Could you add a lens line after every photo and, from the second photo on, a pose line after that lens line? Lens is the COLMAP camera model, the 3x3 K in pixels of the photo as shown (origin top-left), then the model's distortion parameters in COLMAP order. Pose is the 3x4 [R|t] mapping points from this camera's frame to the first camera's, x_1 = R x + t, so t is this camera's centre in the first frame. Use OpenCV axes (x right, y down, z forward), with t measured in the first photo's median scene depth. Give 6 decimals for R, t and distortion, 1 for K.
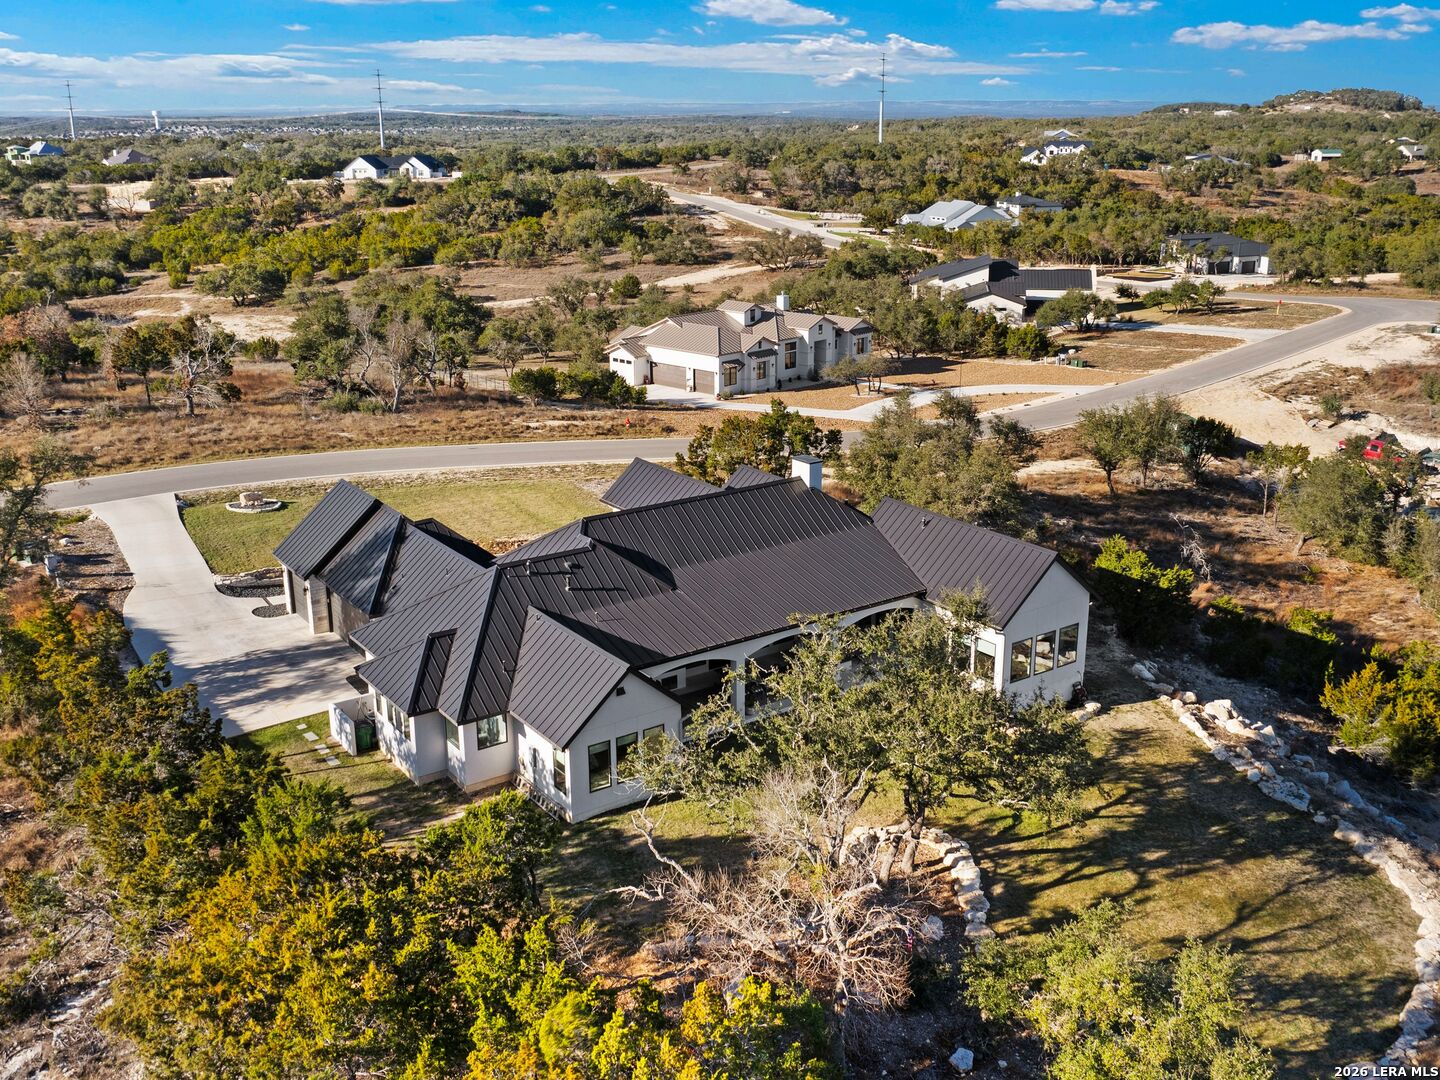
lens RADIAL K [[1371.3, 0, 725.5], [0, 1371.3, 534.8], [0, 0, 1]] dist [0.010060, -0.074406]
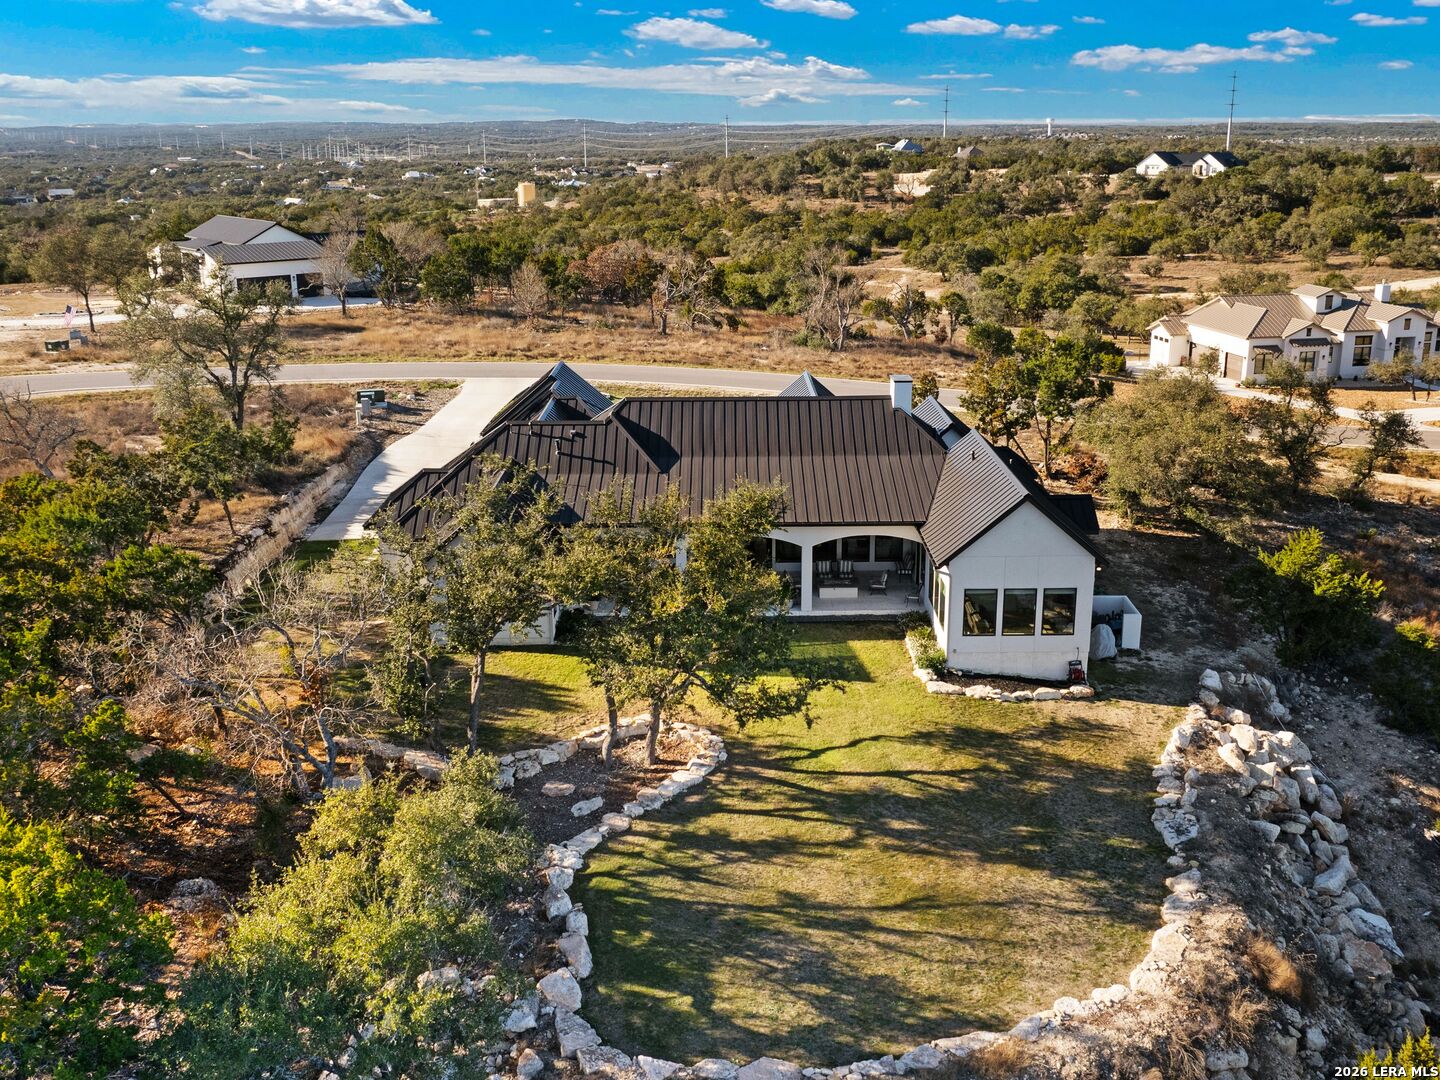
lens RADIAL K [[1371.3, 0, 725.5], [0, 1371.3, 534.8], [0, 0, 1]] dist [0.010060, -0.074406]
pose [[0.817068, 0.164363, -0.552616, 0.176873], [-0.168570, 0.984723, 0.043644, 0.010353], [0.551347, 0.057495, 0.832293, 0.060212]]
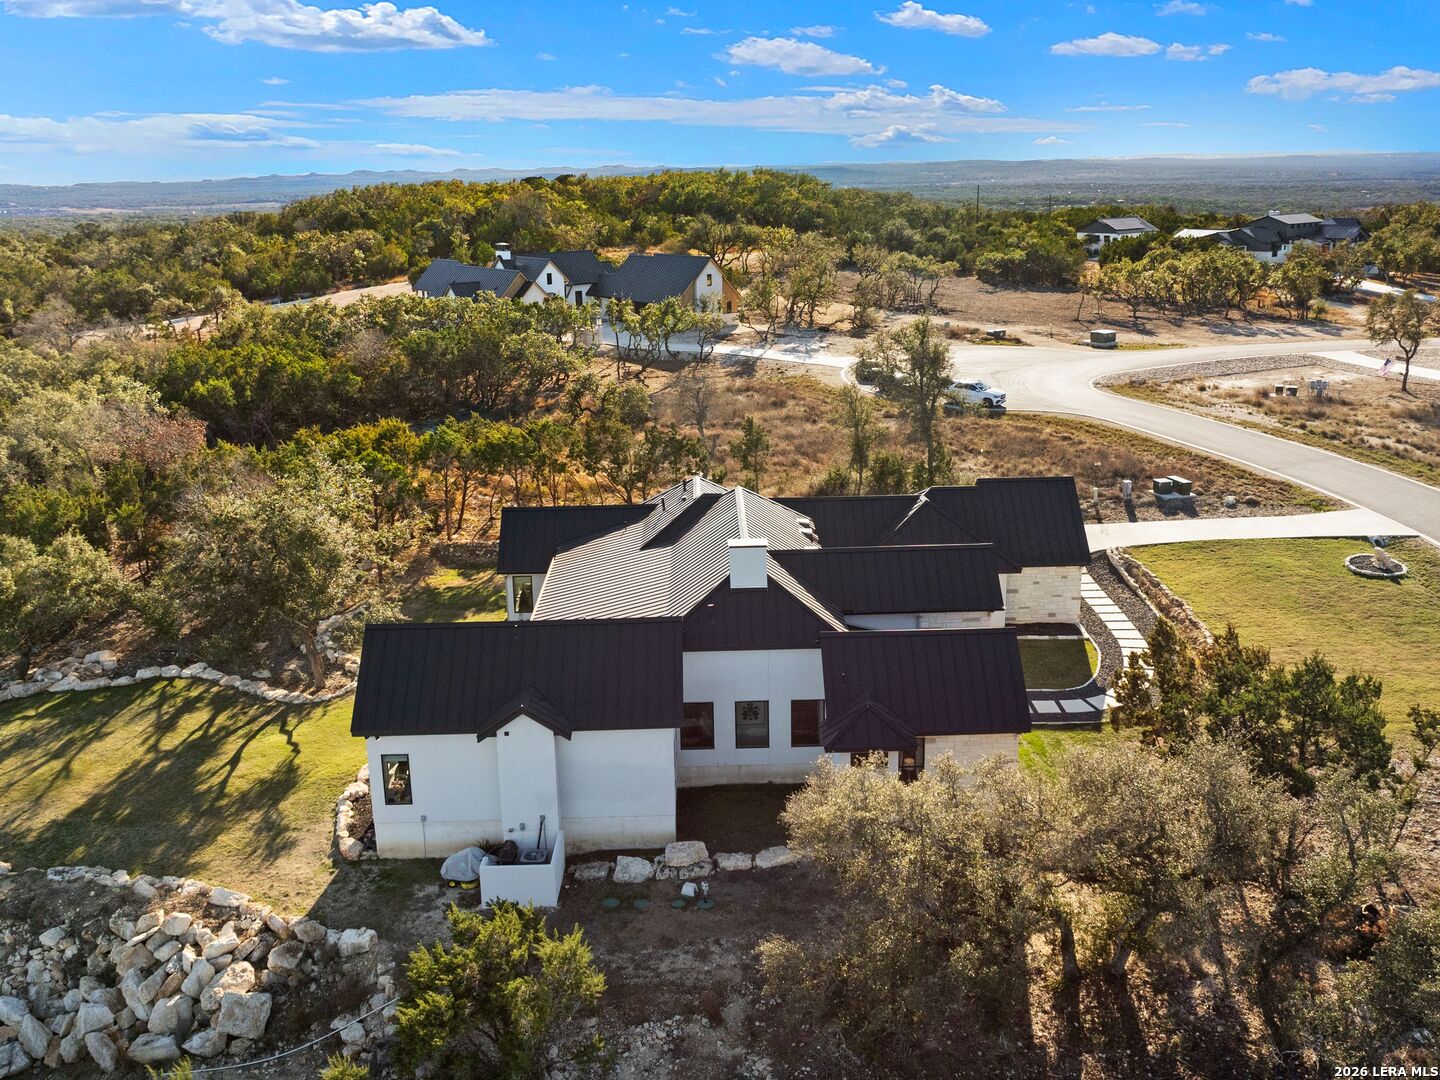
lens RADIAL K [[1371.3, 0, 725.5], [0, 1371.3, 534.8], [0, 0, 1]] dist [0.010060, -0.074406]
pose [[-0.556269, 0.233585, -0.797498, 0.240077], [-0.232192, 0.877770, 0.419055, -0.133701], [0.797904, 0.418280, -0.434040, 0.472832]]
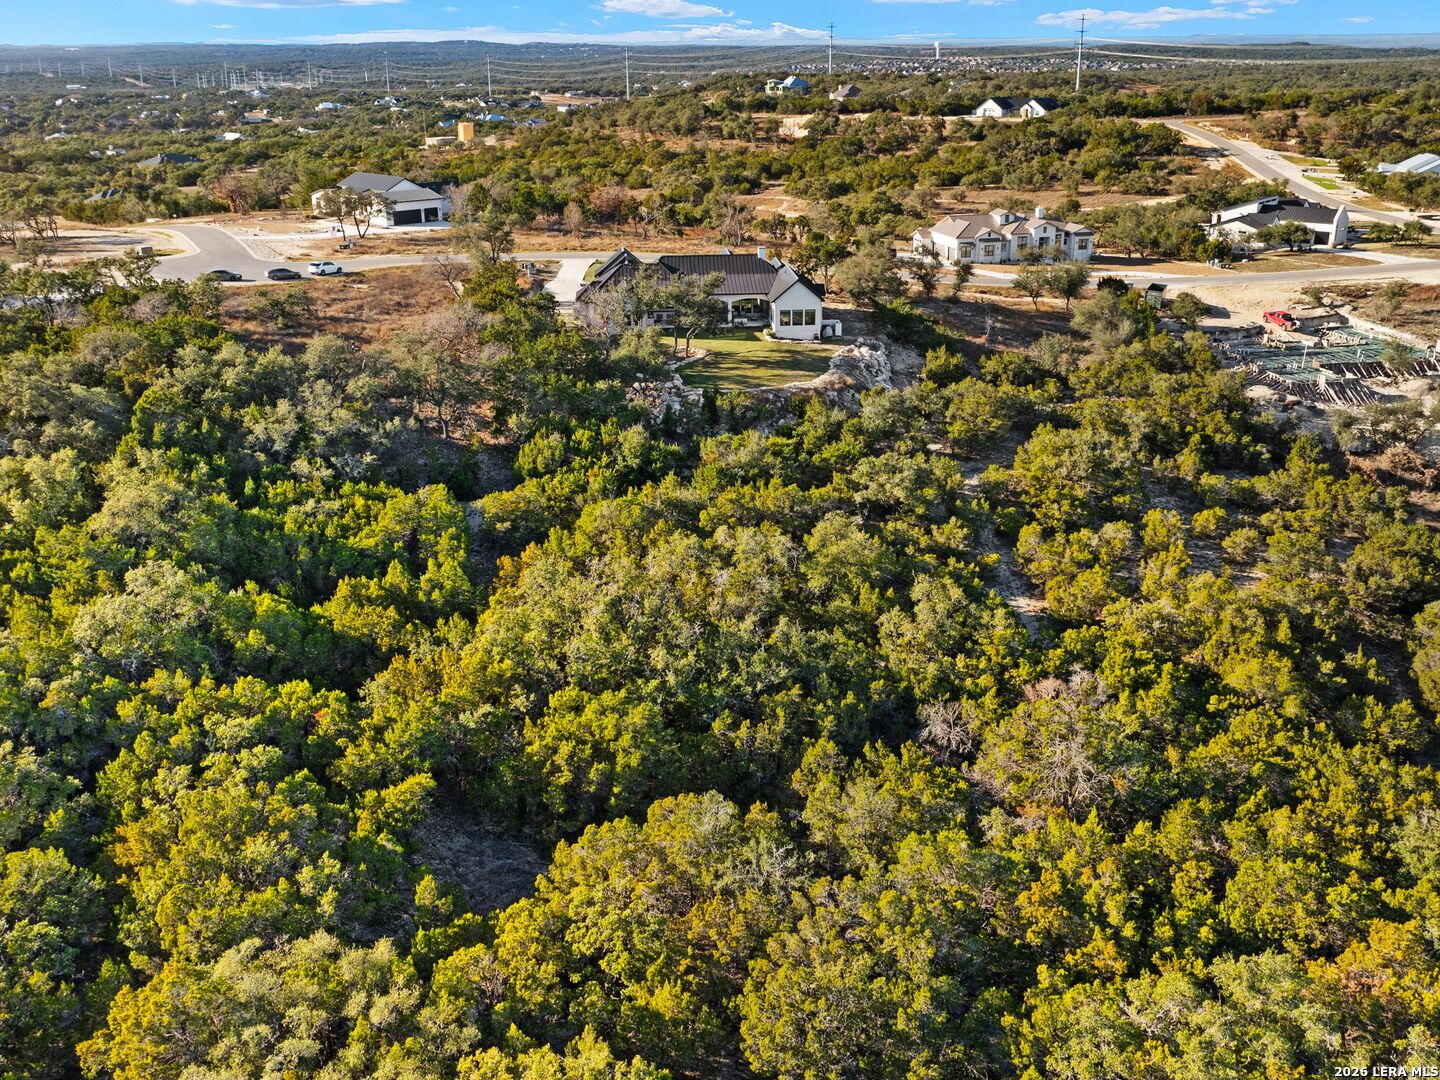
lens RADIAL K [[1396.5, 0, 720.0], [0, 1396.5, 540.0], [0, 0, 1]] dist [-0.015702, -0.020289]
pose [[0.855711, 0.172371, -0.487900, 0.489158], [-0.149574, 0.985032, 0.085670, 0.097988], [0.495364, -0.000331, 0.868685, -0.469988]]
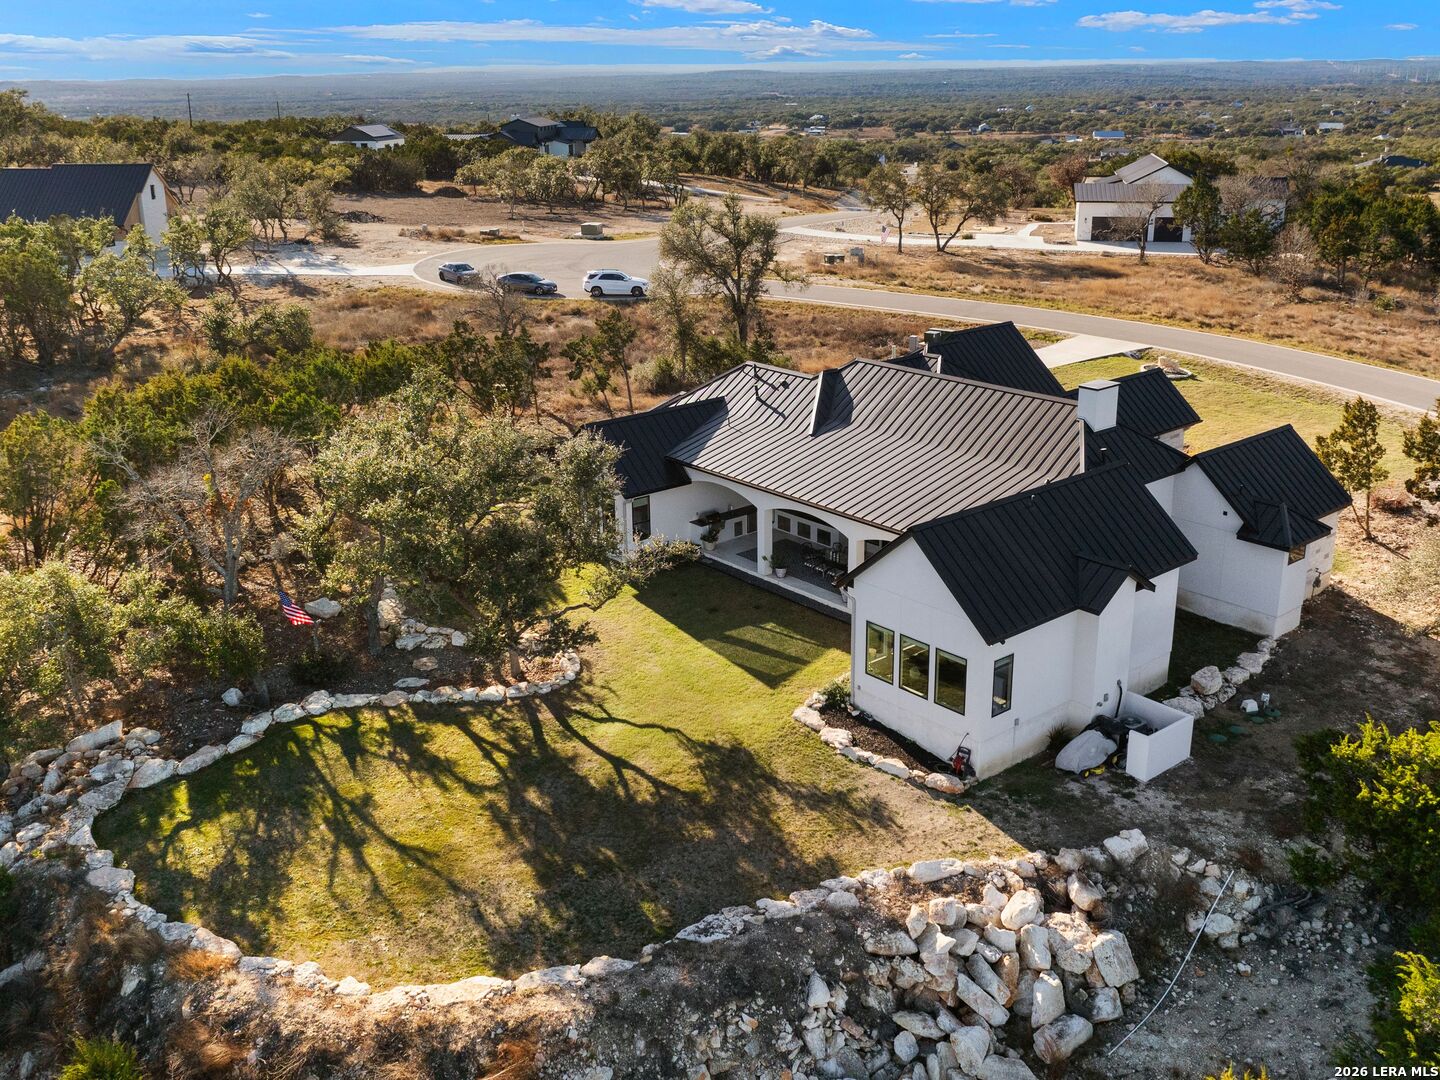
lens RADIAL K [[1371.3, 0, 725.5], [0, 1371.3, 534.8], [0, 0, 1]] dist [0.010060, -0.074406]
pose [[0.100211, 0.325073, -0.940364, 0.281950], [-0.292971, 0.912861, 0.284345, -0.048903], [0.950855, 0.247005, 0.186715, 0.244924]]
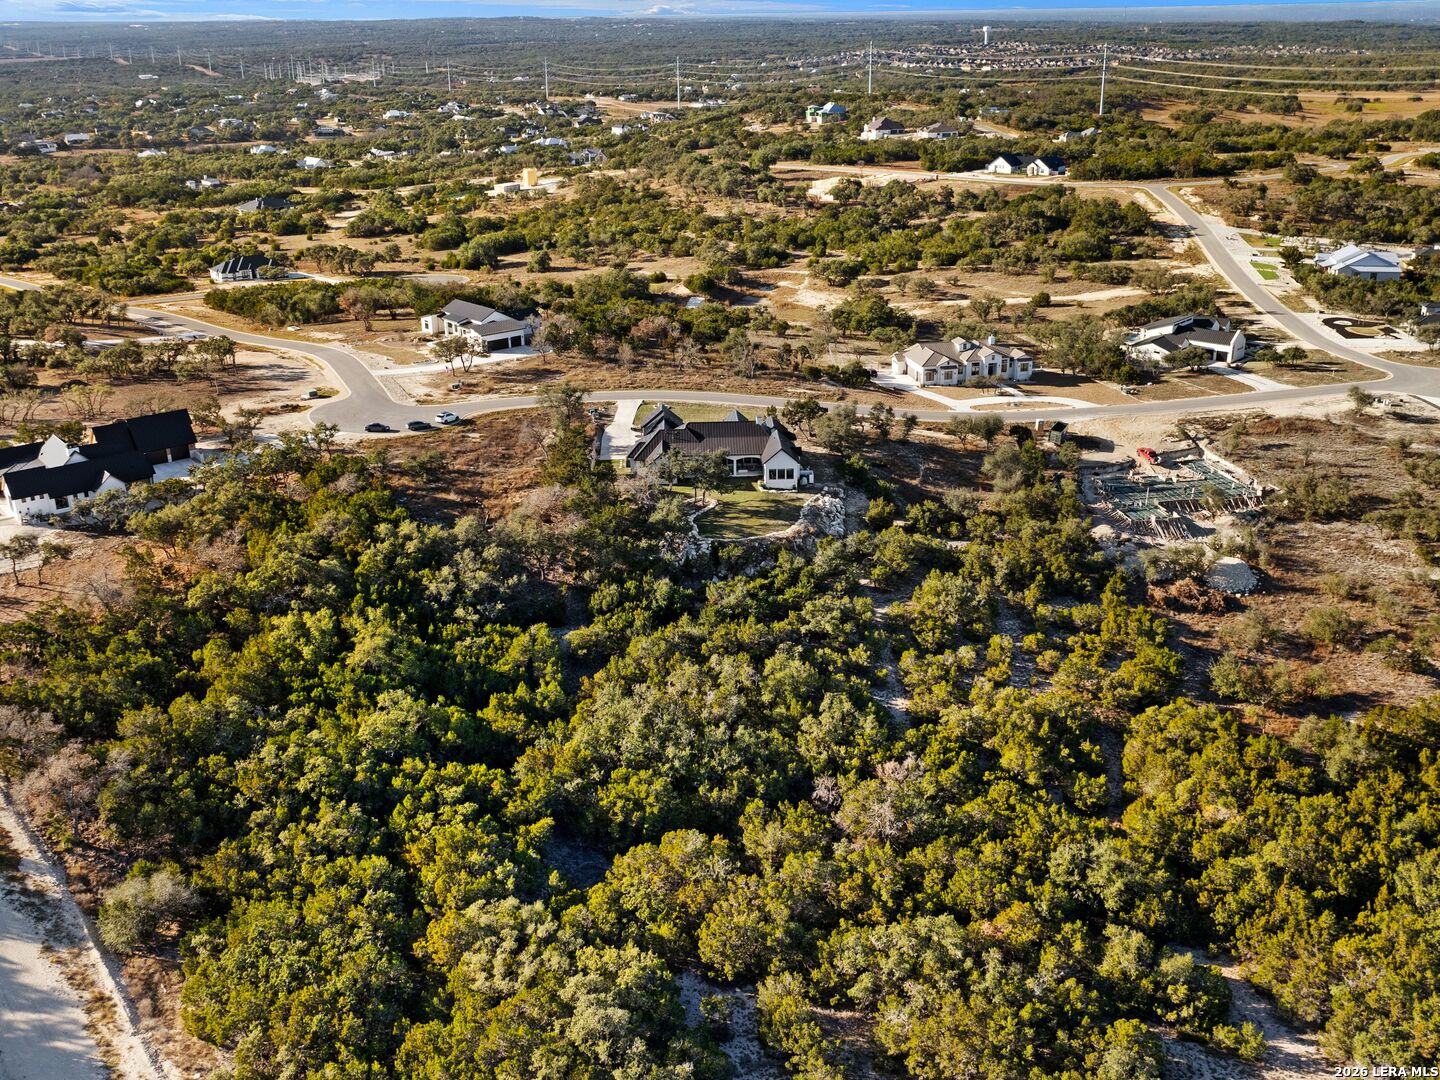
lens RADIAL K [[1395.9, 0, 715.5], [0, 1395.9, 535.3], [0, 0, 1]] dist [-0.002922, -0.022798]
pose [[0.834498, 0.188996, -0.517584, 0.692924], [-0.153083, 0.981878, 0.111718, -0.050406], [0.529319, -0.013996, 0.848308, -0.786452]]
